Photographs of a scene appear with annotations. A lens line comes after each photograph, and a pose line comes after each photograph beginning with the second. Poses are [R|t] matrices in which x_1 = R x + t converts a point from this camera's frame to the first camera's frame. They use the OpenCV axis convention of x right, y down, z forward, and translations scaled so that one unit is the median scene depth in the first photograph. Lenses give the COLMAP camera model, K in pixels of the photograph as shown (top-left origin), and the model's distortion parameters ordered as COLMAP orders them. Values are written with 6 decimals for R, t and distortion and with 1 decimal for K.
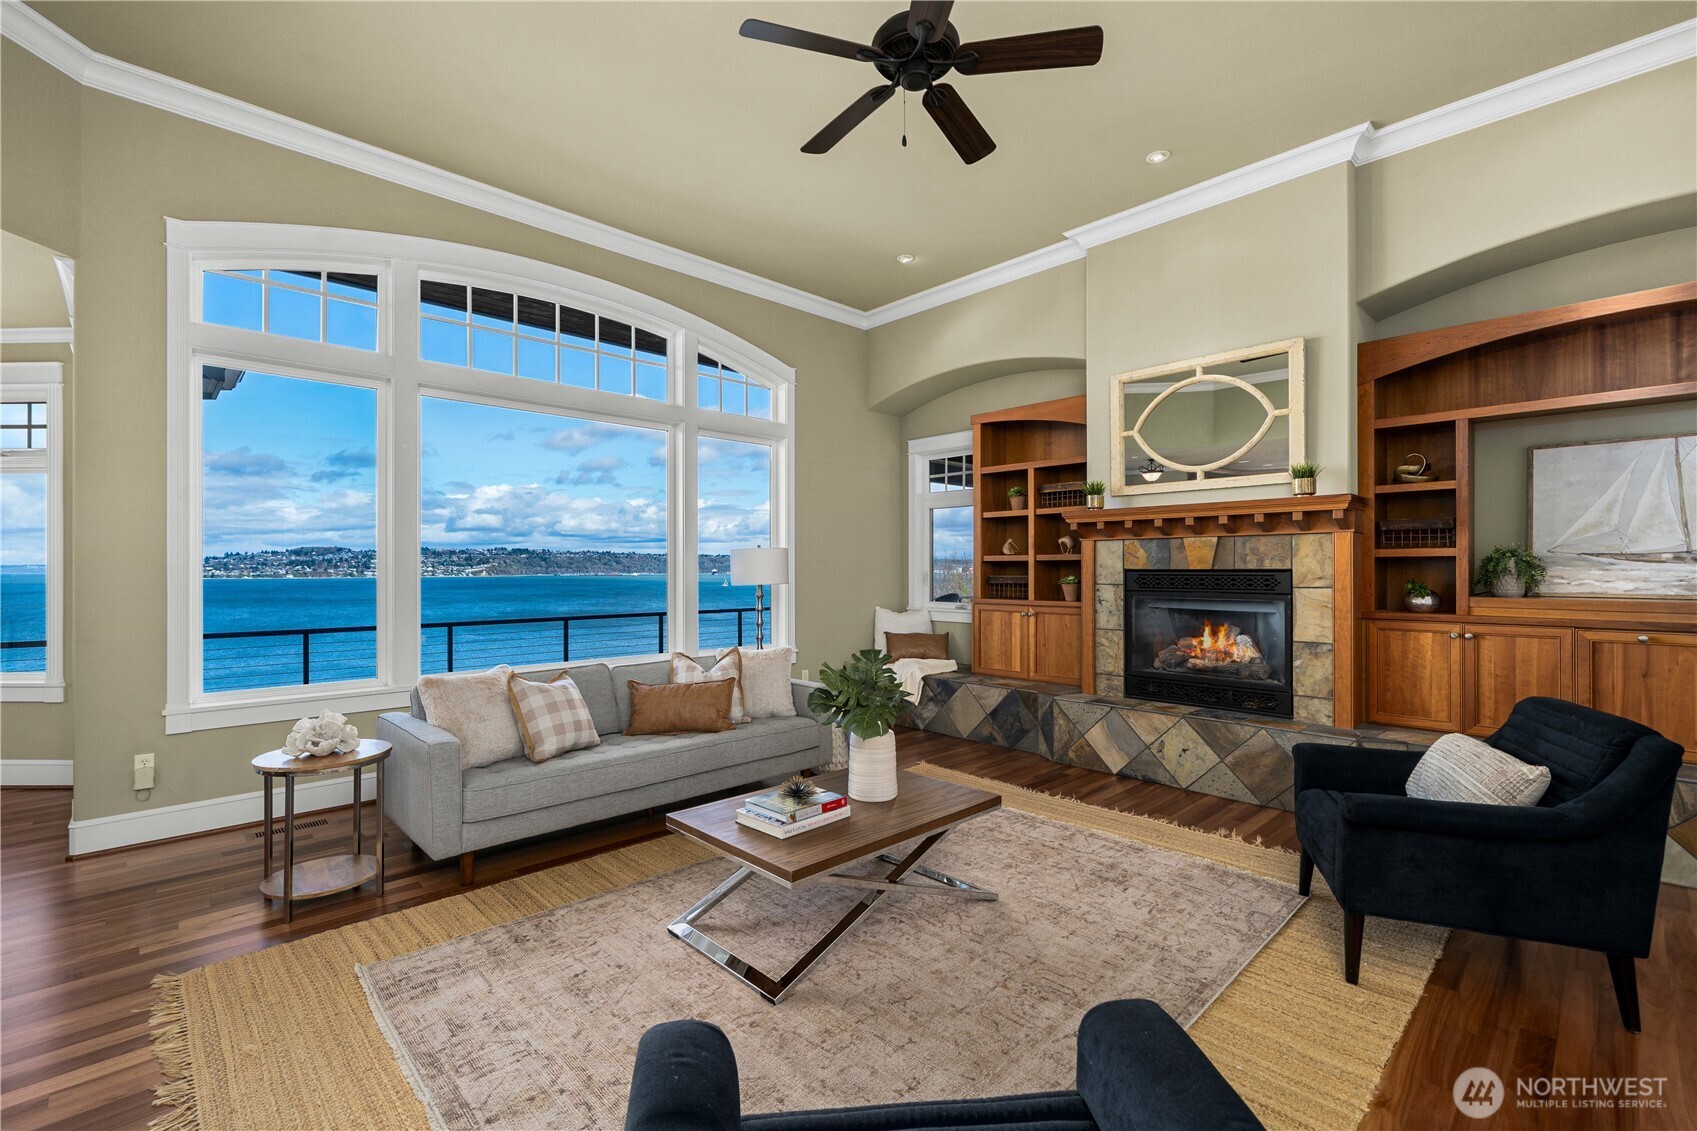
lens RADIAL K [[738.8, 0, 843.7], [0, 738.8, 566.8], [0, 0, 1]] dist [-0.003054, -0.000003]
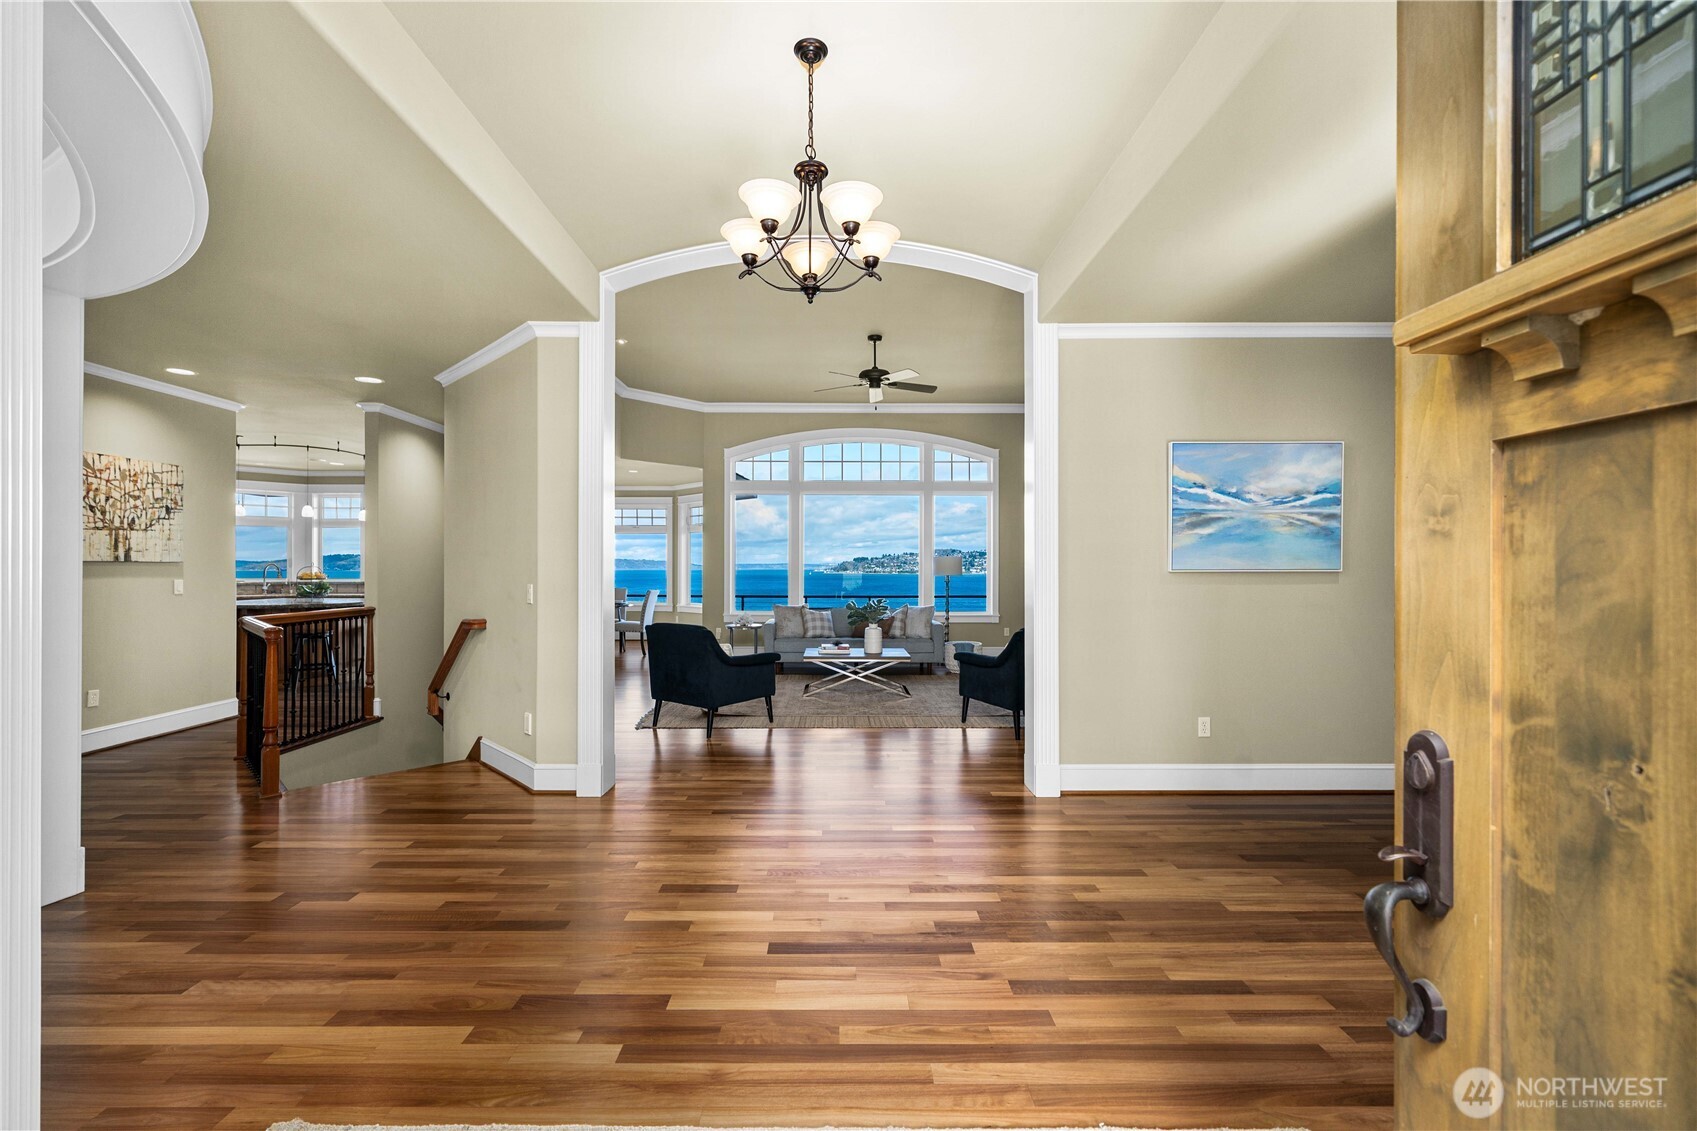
lens RADIAL K [[724.9, 0, 842.3], [0, 724.9, 566.1], [0, 0, 1]] dist [-0.003751, 0.000402]
pose [[0.730168, 0.001917, -0.683265, 1.085605], [-0.000852, 0.999998, 0.001895, -0.004010], [0.683267, -0.000801, 0.730168, -0.615049]]
